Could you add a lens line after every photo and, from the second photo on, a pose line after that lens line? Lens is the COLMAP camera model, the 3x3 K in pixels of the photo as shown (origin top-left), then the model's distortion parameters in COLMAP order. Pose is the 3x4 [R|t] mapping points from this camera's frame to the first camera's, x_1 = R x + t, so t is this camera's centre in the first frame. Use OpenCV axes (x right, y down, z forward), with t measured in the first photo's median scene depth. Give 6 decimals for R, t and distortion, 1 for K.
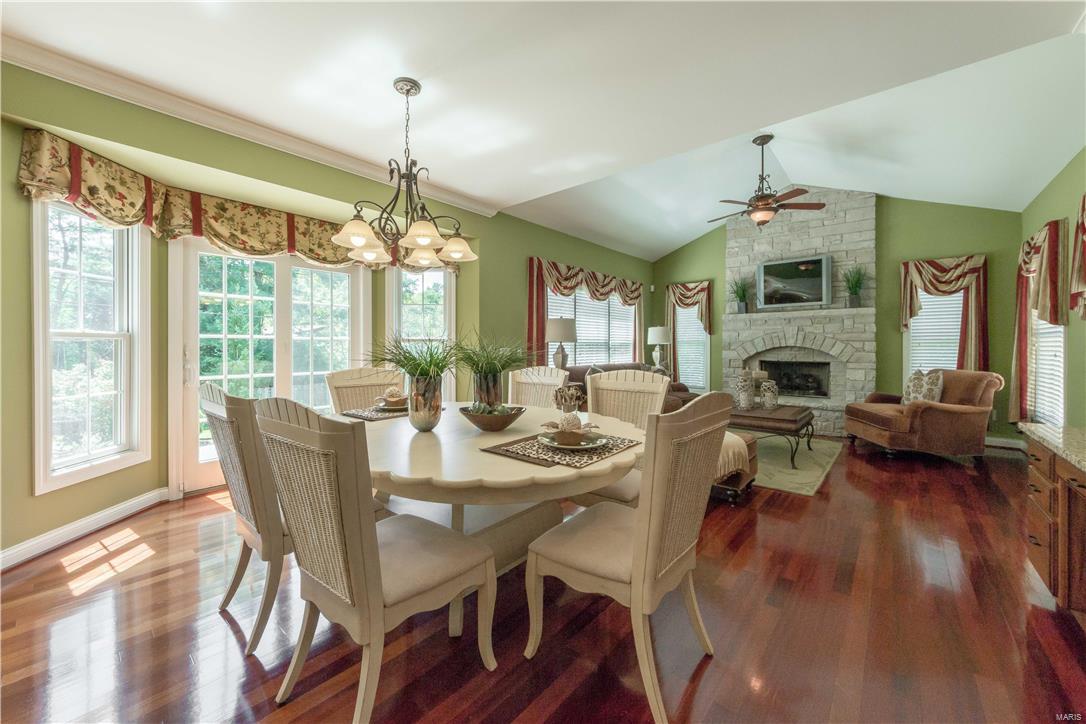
lens RADIAL K [[419.0, 0, 545.3], [0, 419.0, 348.4], [0, 0, 1]] dist [0.004984, -0.001833]
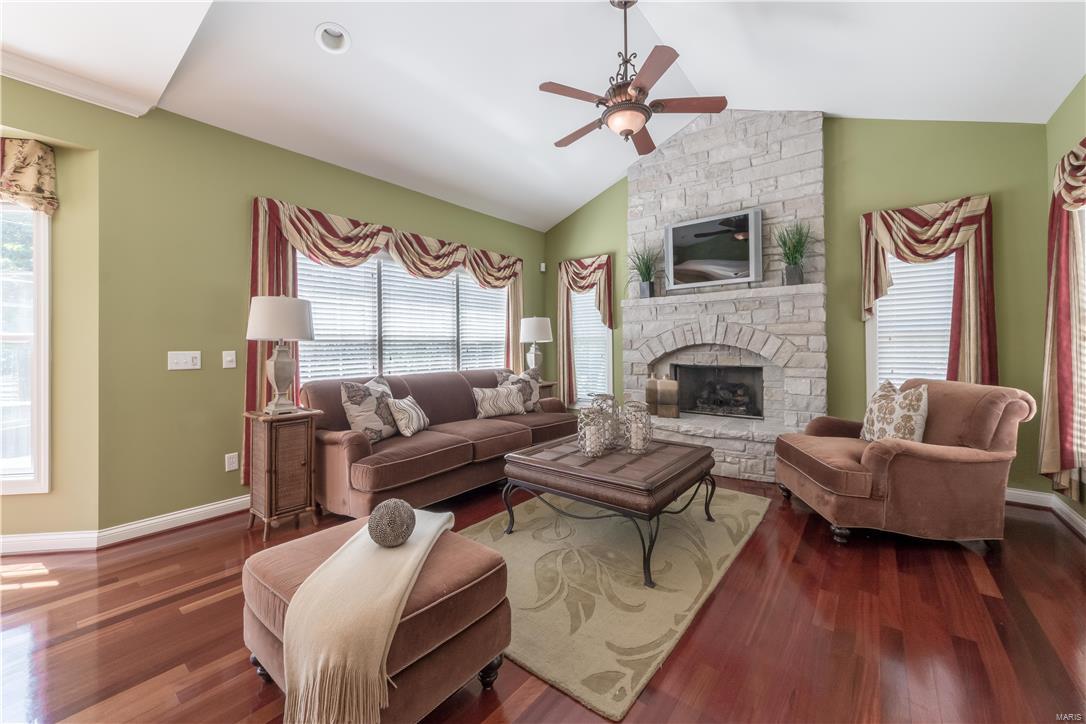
lens RADIAL K [[419.0, 0, 549.0], [0, 419.0, 344.0], [0, 0, 1]] dist [0.004984, -0.001833]
pose [[0.999398, -0.007931, 0.033775, 0.329039], [0.008244, 0.999924, -0.009160, -0.000682], [-0.033700, 0.009433, 0.999387, 0.354976]]
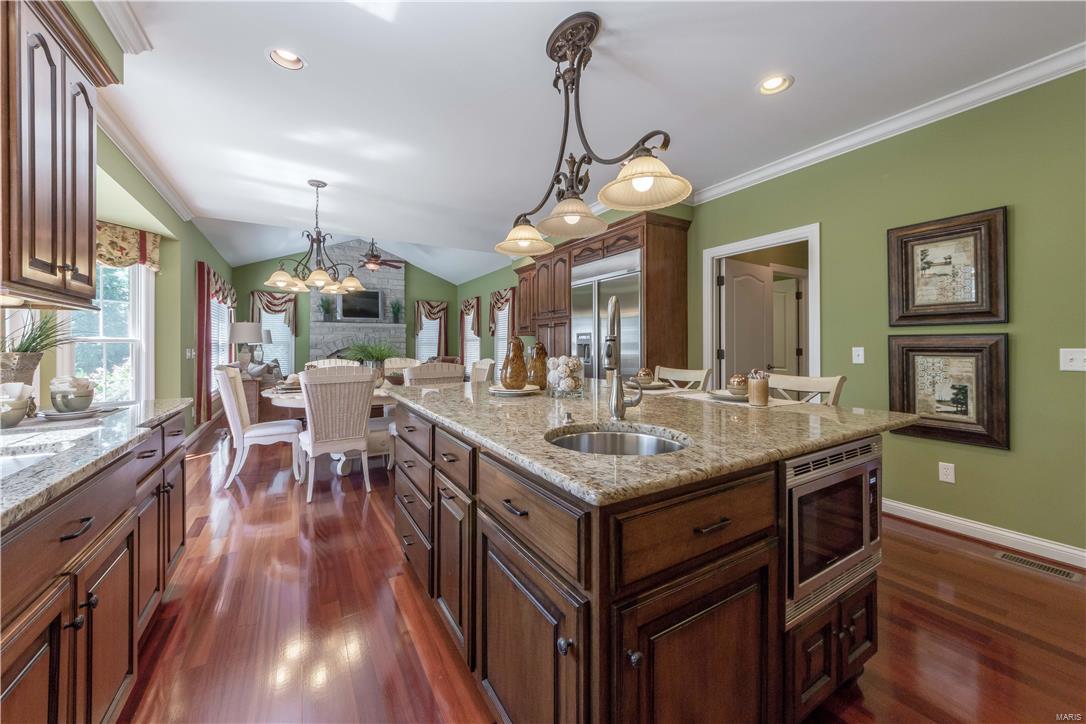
lens RADIAL K [[419.0, 0, 555.2], [0, 419.0, 343.7], [0, 0, 1]] dist [0.004984, -0.001833]
pose [[0.320465, 0.004670, 0.947249, -0.683654], [0.008595, 0.999932, -0.007838, 0.005220], [-0.947221, 0.010654, 0.320403, -0.167259]]
